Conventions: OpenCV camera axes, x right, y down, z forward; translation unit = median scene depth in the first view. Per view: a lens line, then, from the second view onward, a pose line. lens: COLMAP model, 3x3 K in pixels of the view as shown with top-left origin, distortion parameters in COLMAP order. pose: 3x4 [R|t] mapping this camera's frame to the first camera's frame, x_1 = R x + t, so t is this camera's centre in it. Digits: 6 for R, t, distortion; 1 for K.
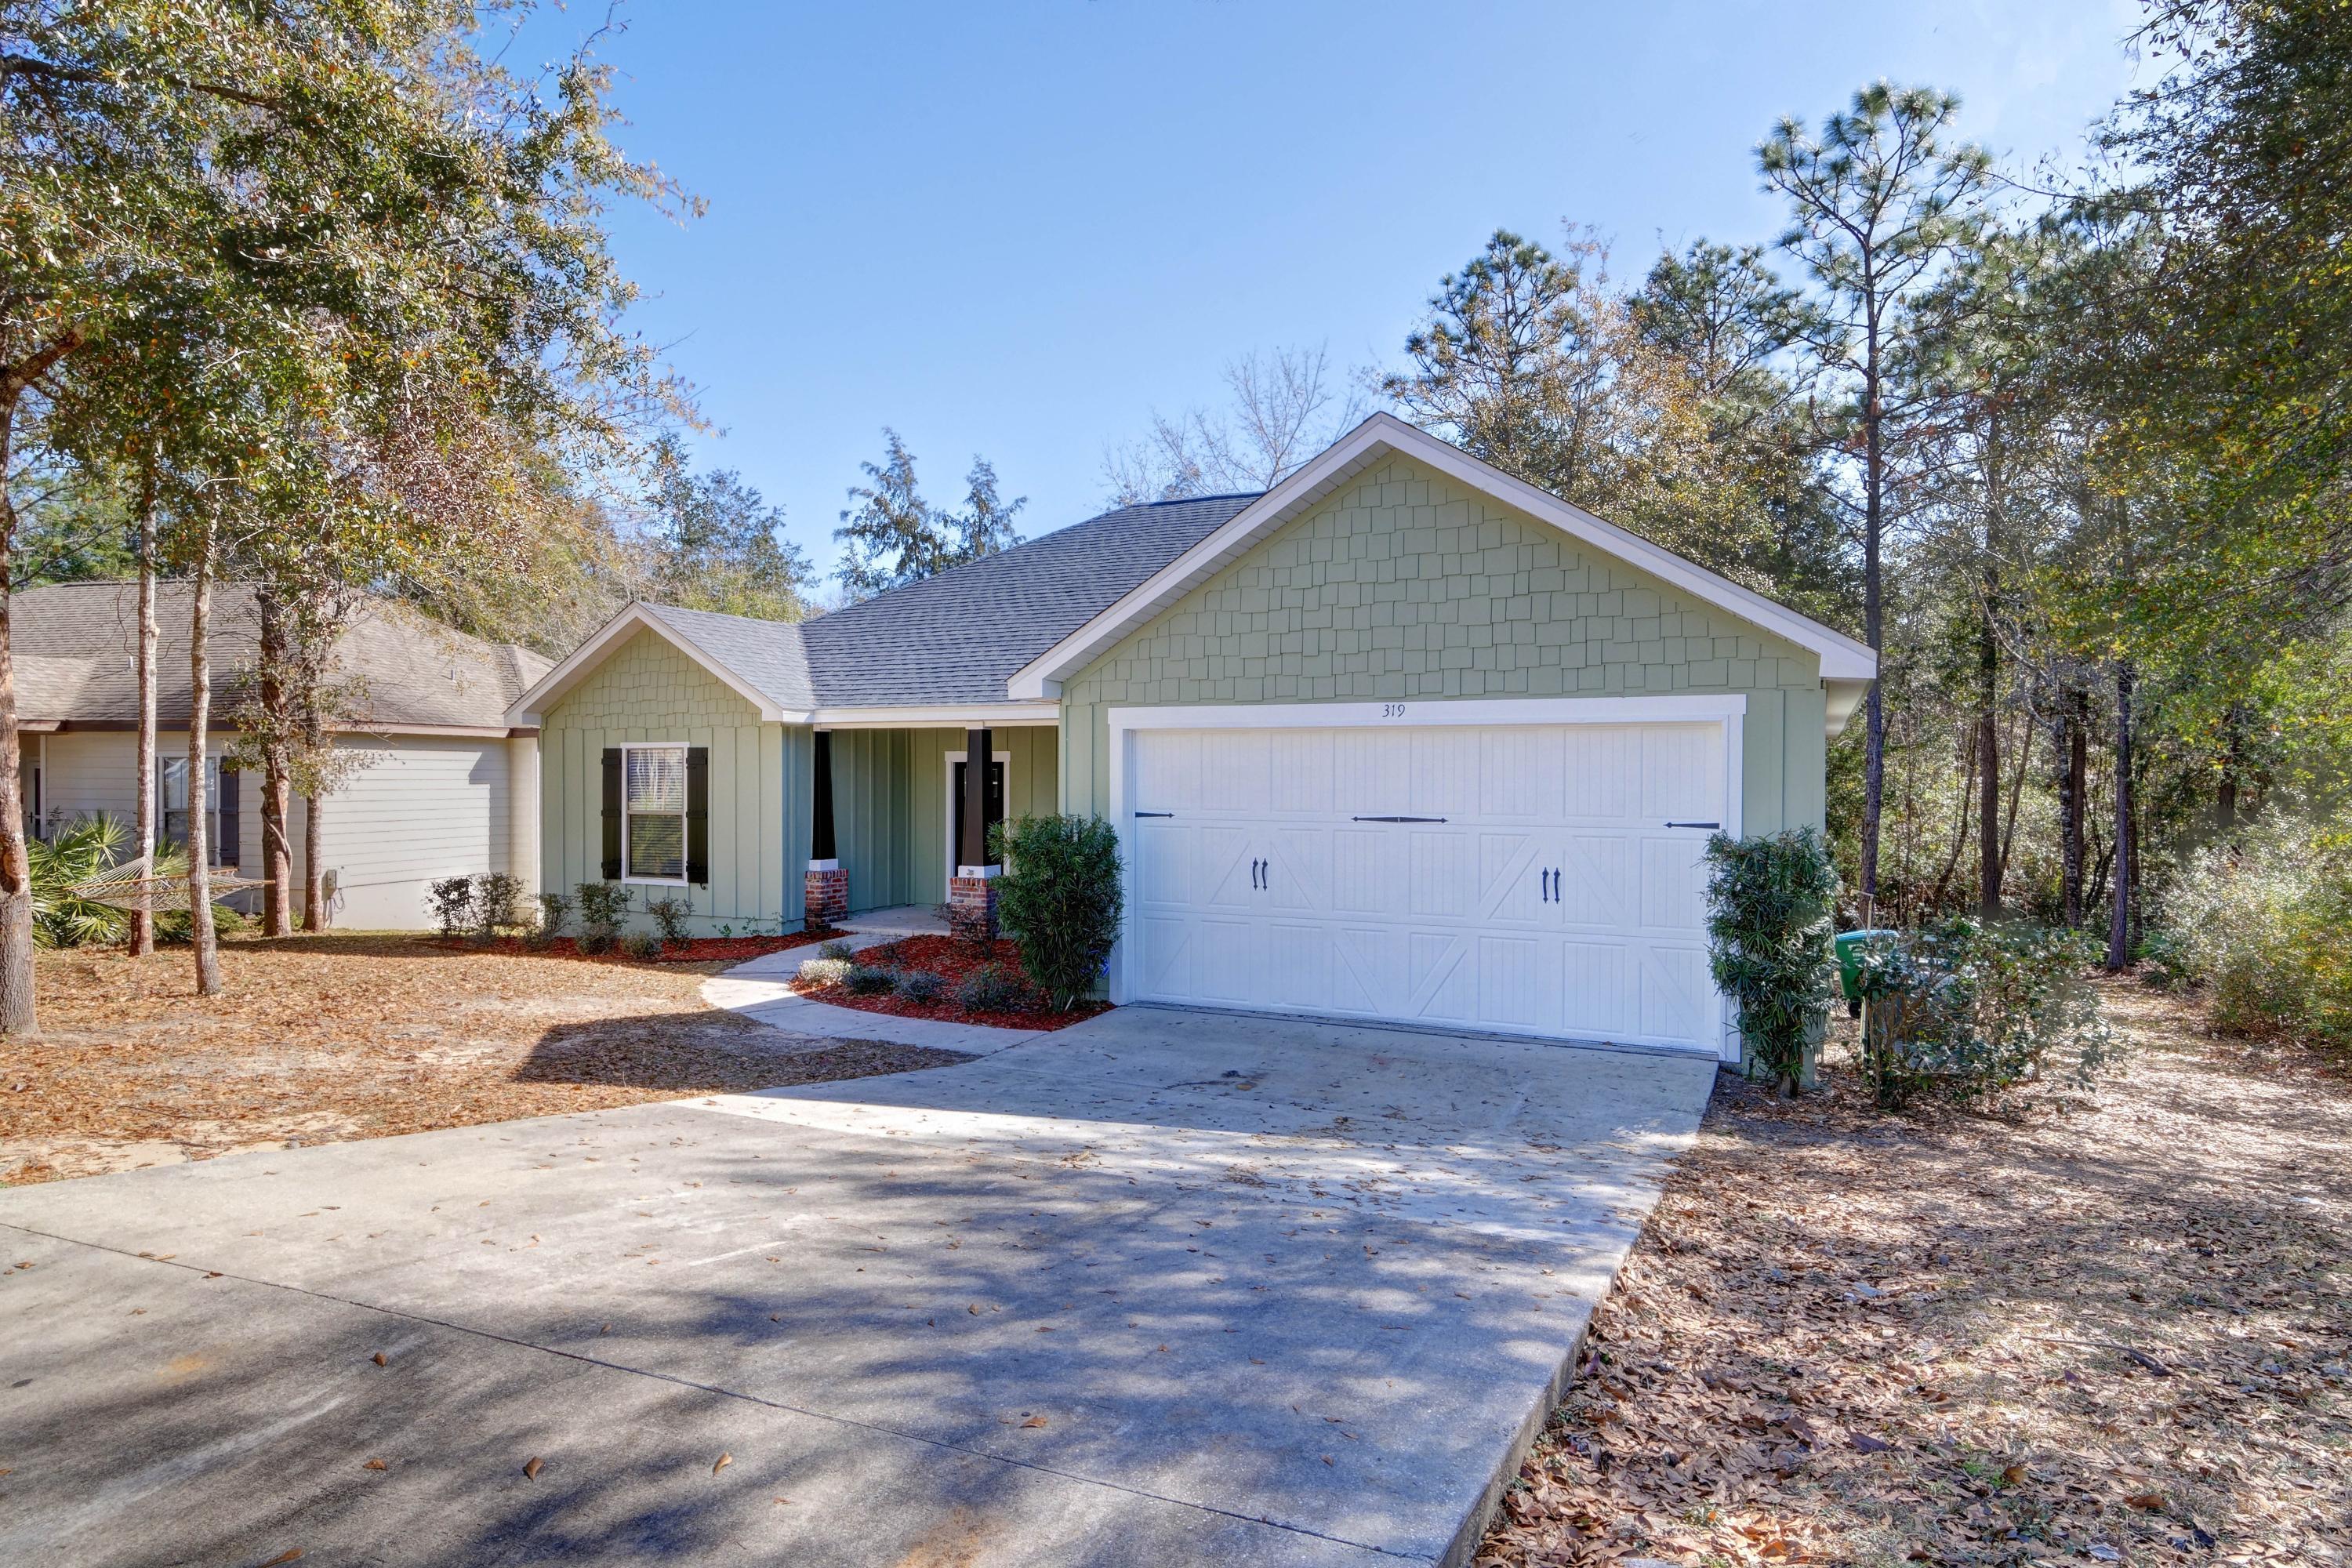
lens RADIAL K [[1318.3, 0, 1158.4], [0, 1318.3, 792.5], [0, 0, 1]] dist [0.029157, 0.000062]
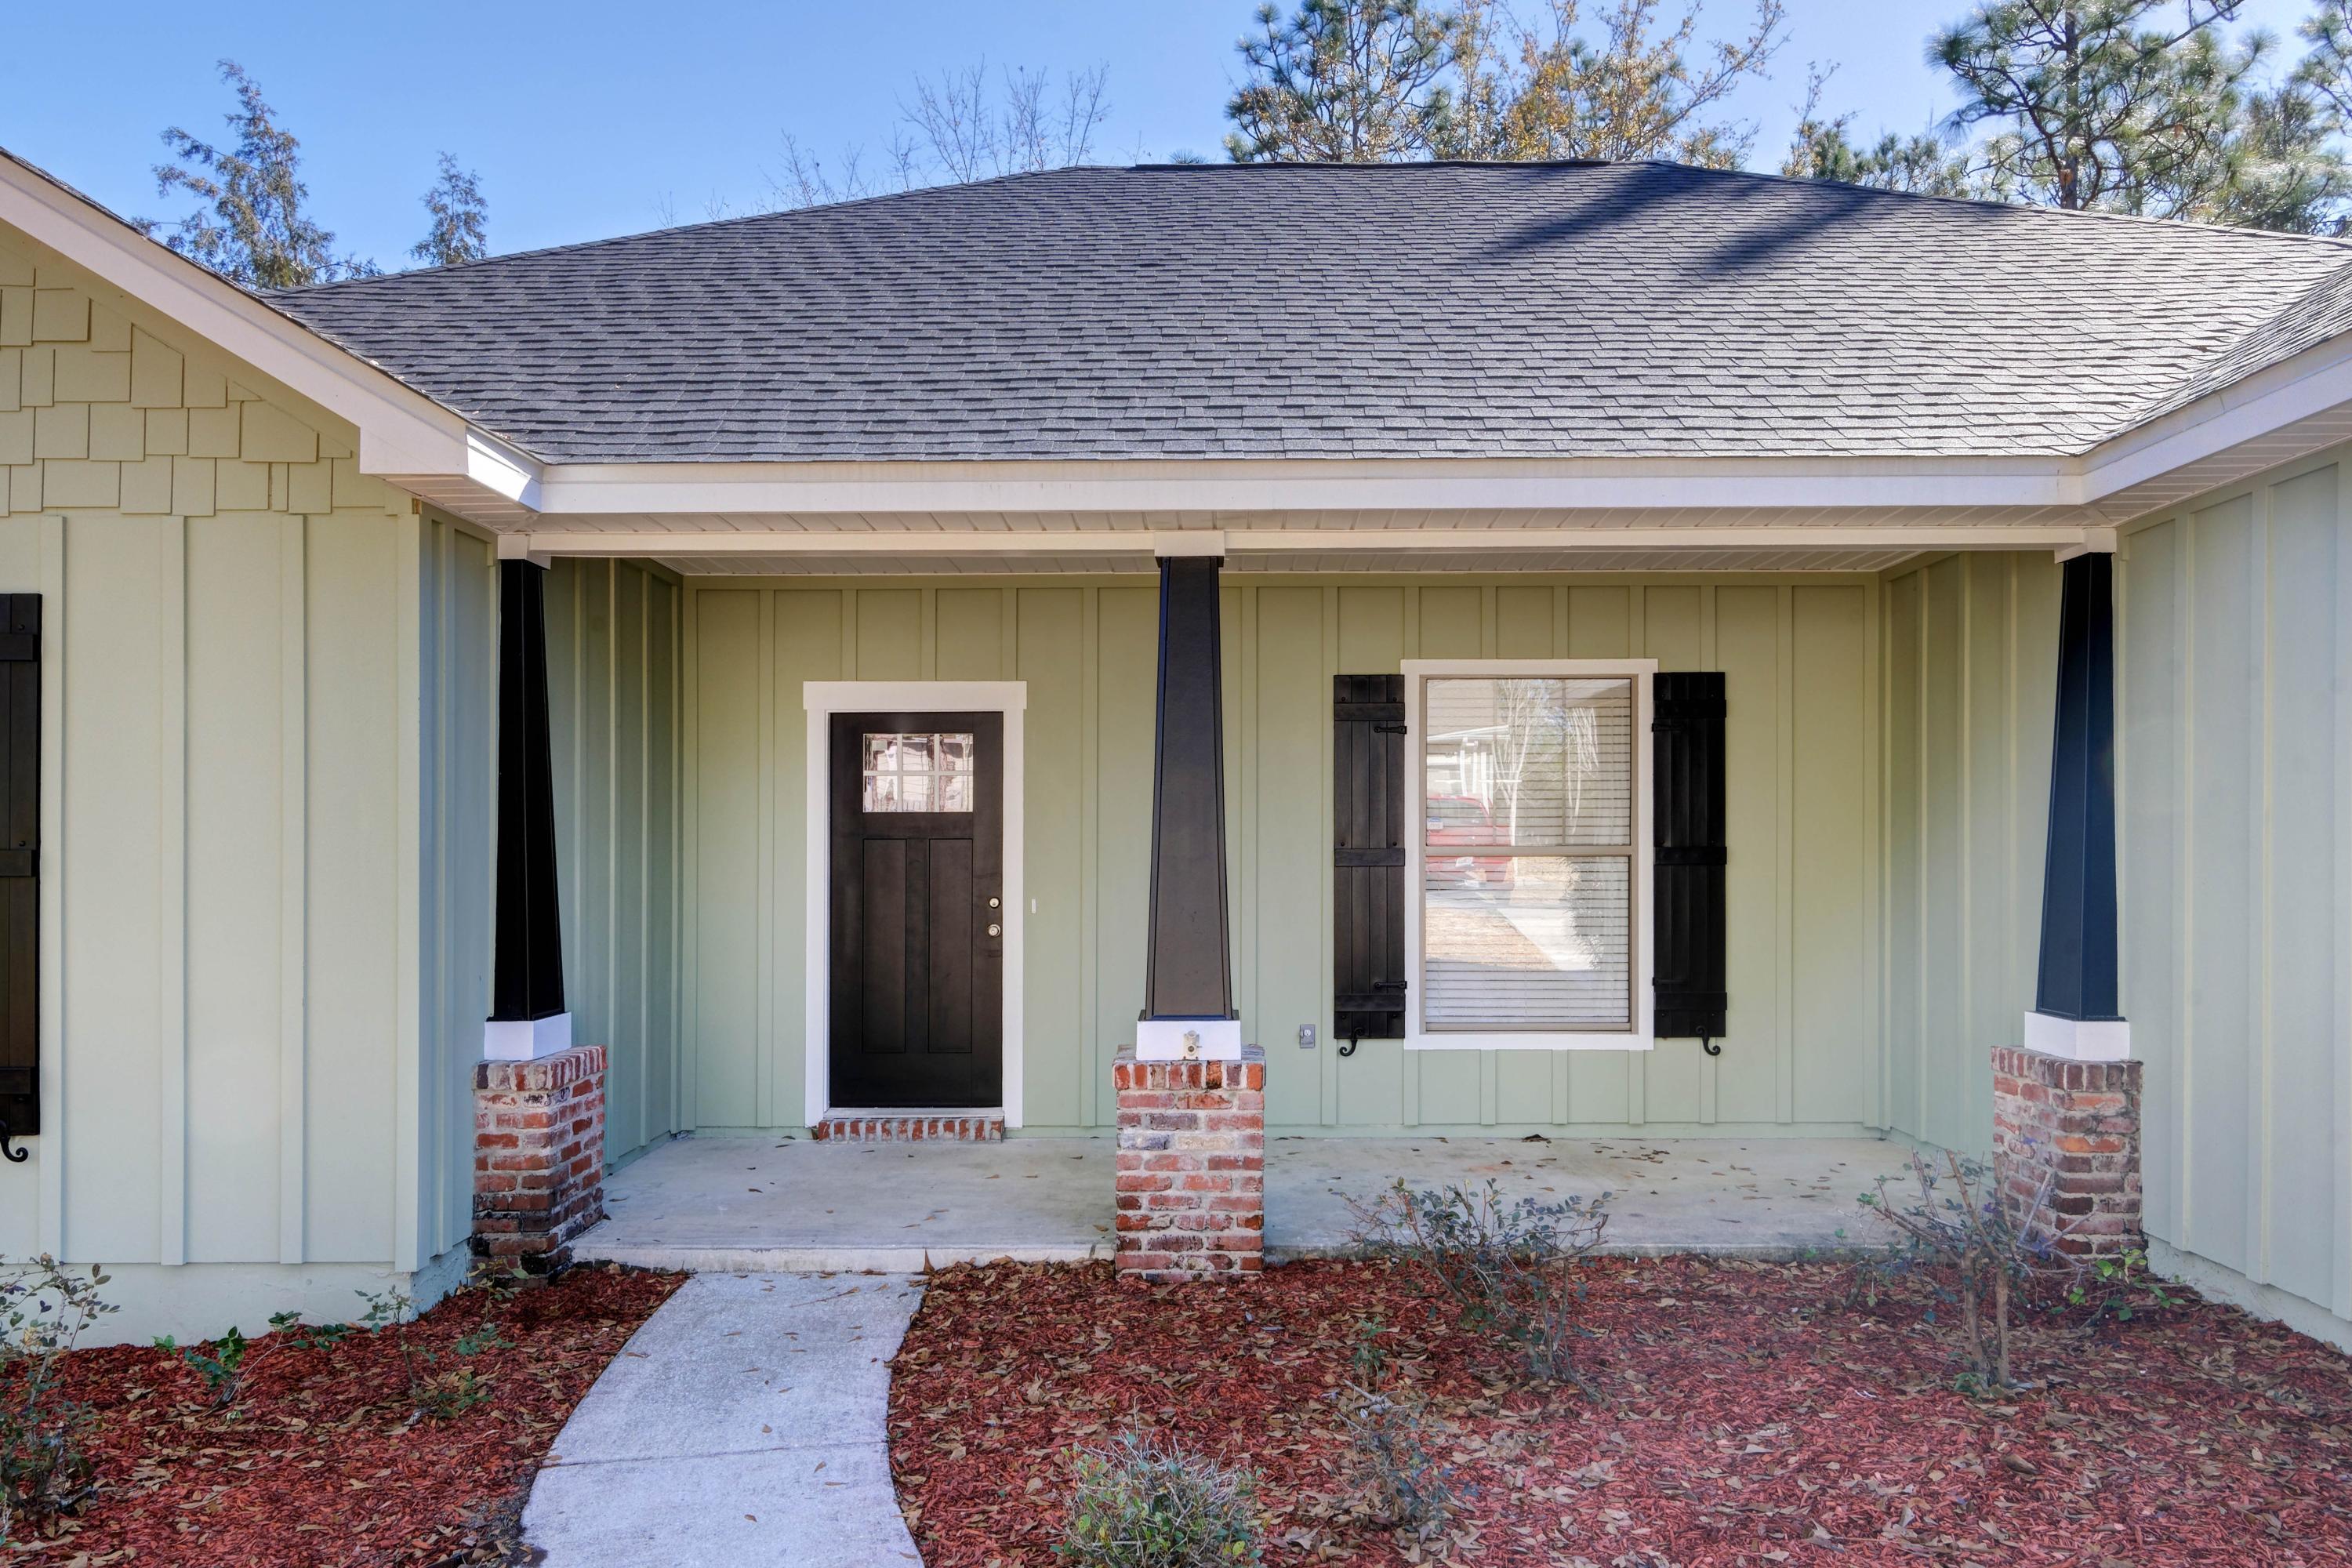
lens RADIAL K [[1671.0, 0, 1178.1], [0, 1671.0, 841.7], [0, 0, 1]] dist [0.000736, 0.032668]
pose [[0.910645, -0.001382, 0.413187, -0.287911], [0.009189, 0.999815, -0.016907, 0.021299], [-0.413088, 0.019193, 0.910489, 0.639447]]
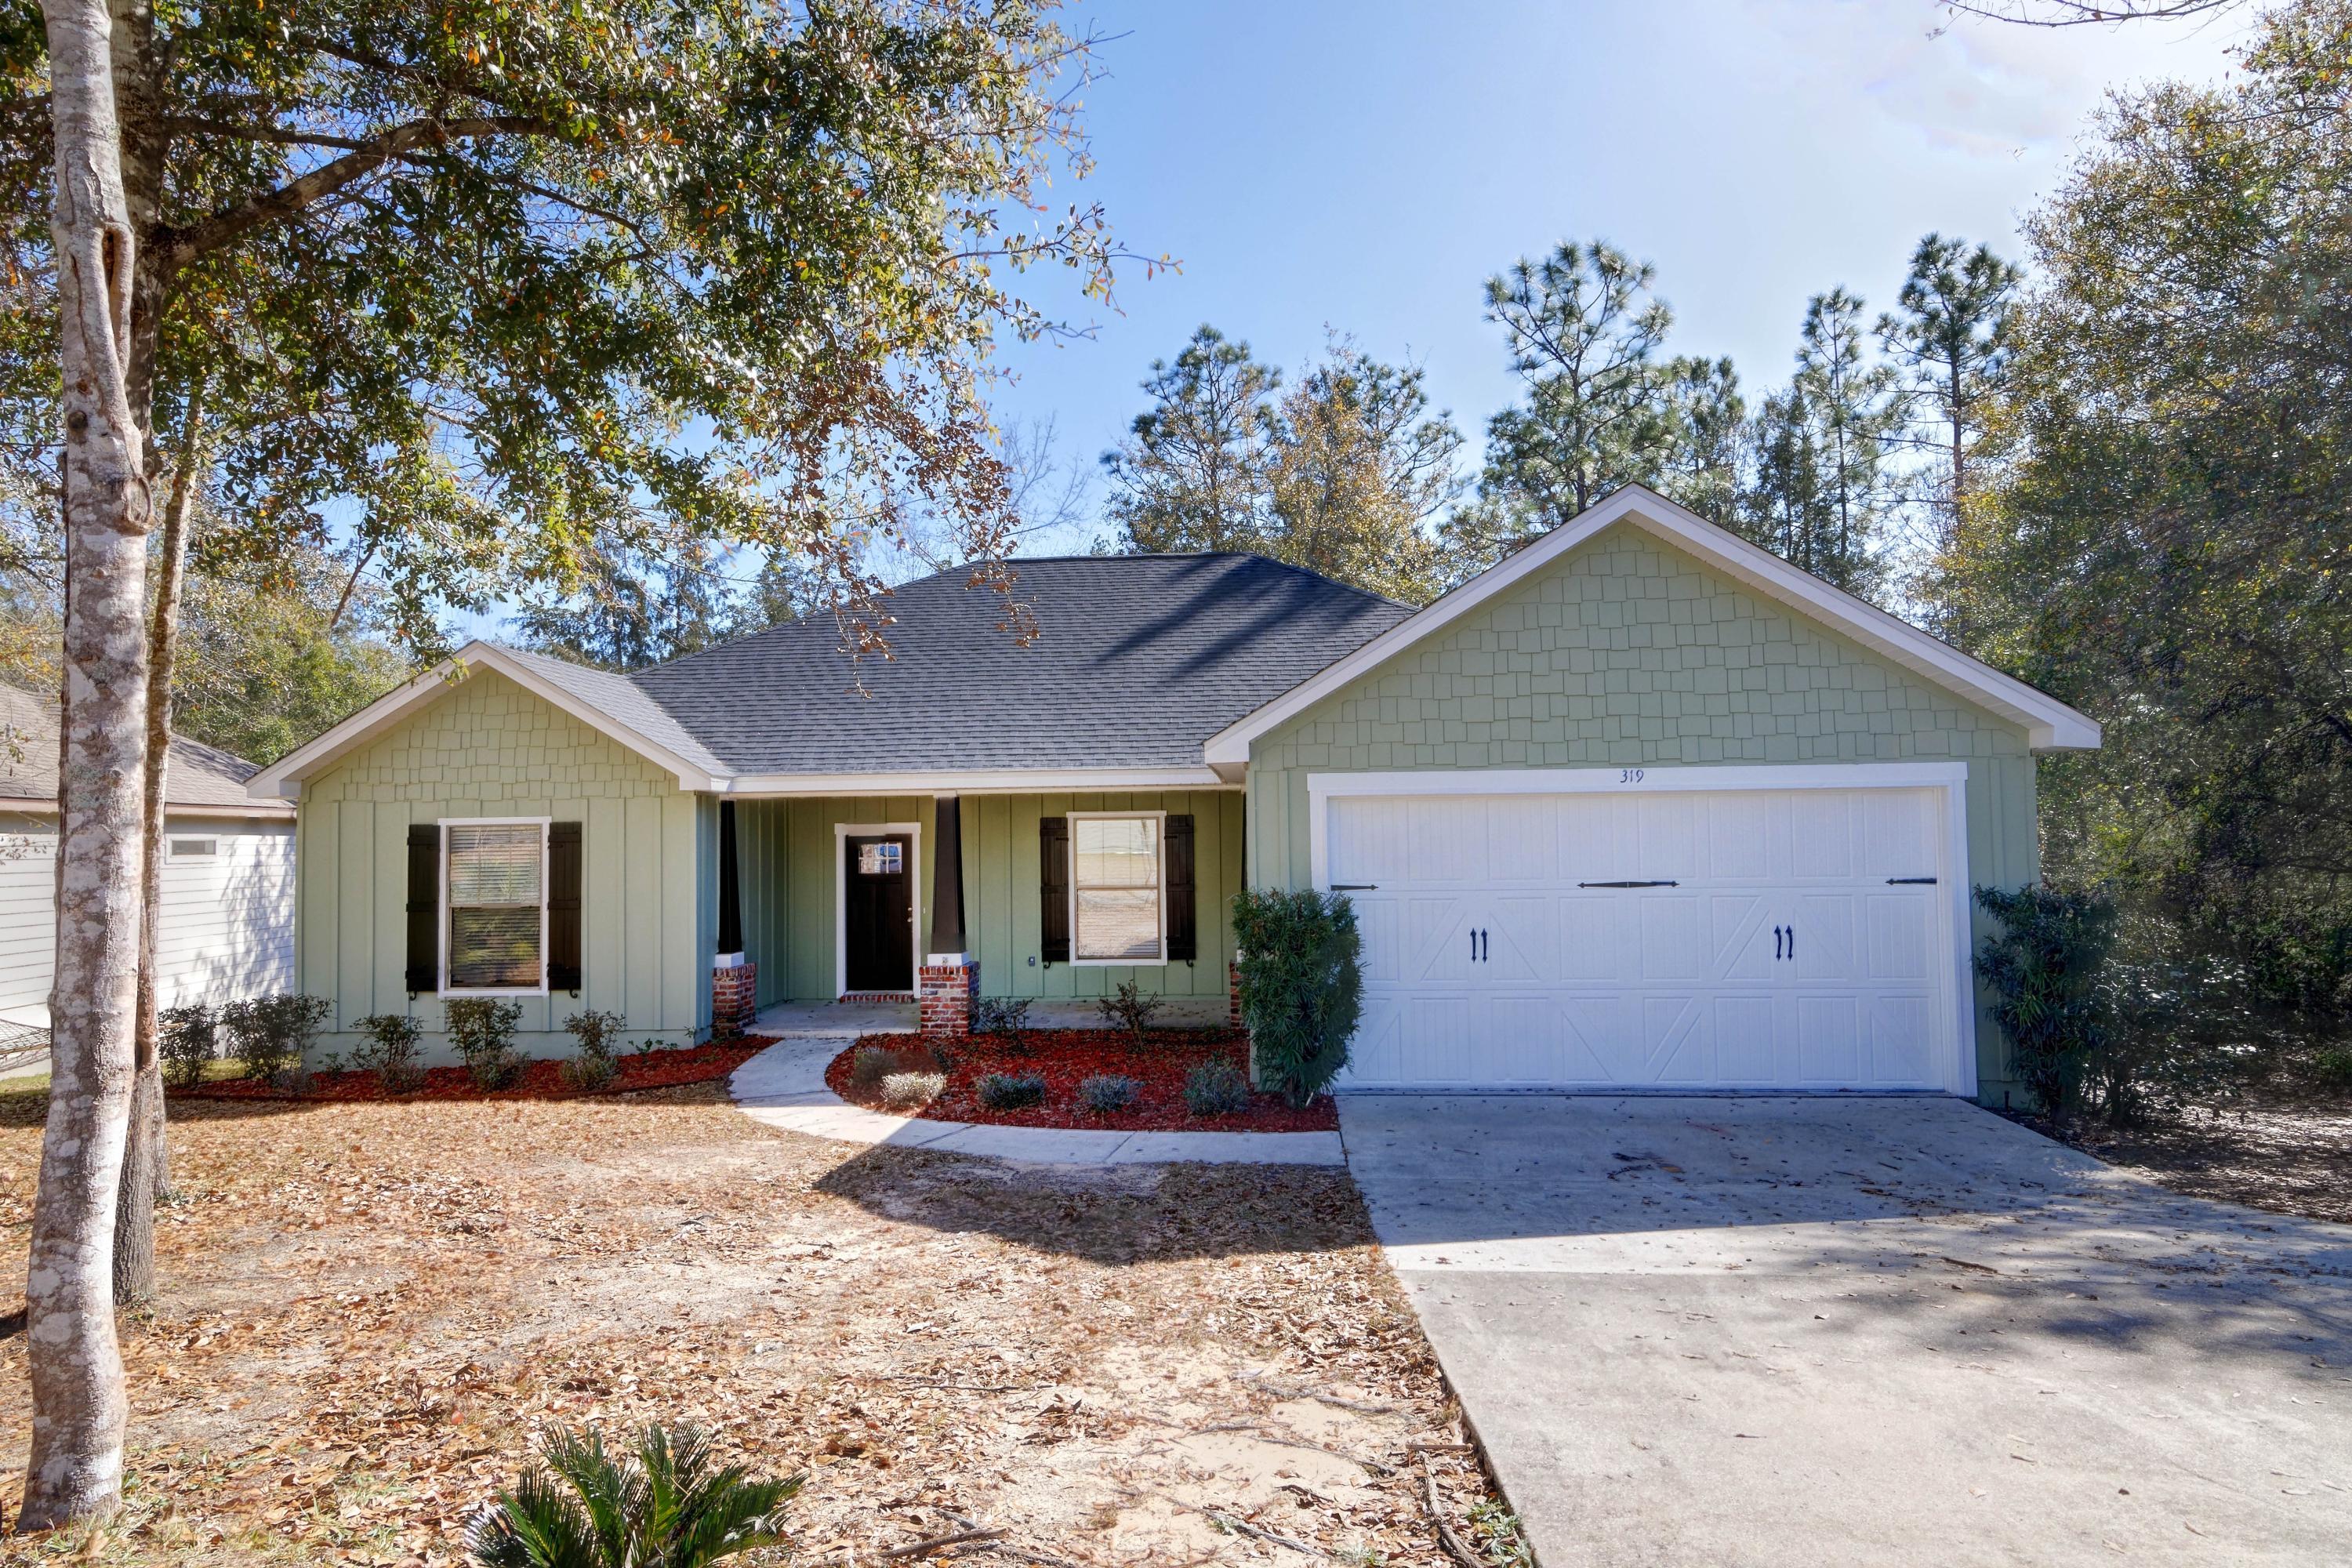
lens RADIAL K [[1318.3, 0, 1158.4], [0, 1318.3, 792.5], [0, 0, 1]] dist [0.029157, 0.000062]
pose [[0.931918, -0.002499, 0.362660, -0.318580], [0.021876, 0.998543, -0.049336, -0.004529], [-0.362008, 0.053911, 0.930615, 0.113505]]
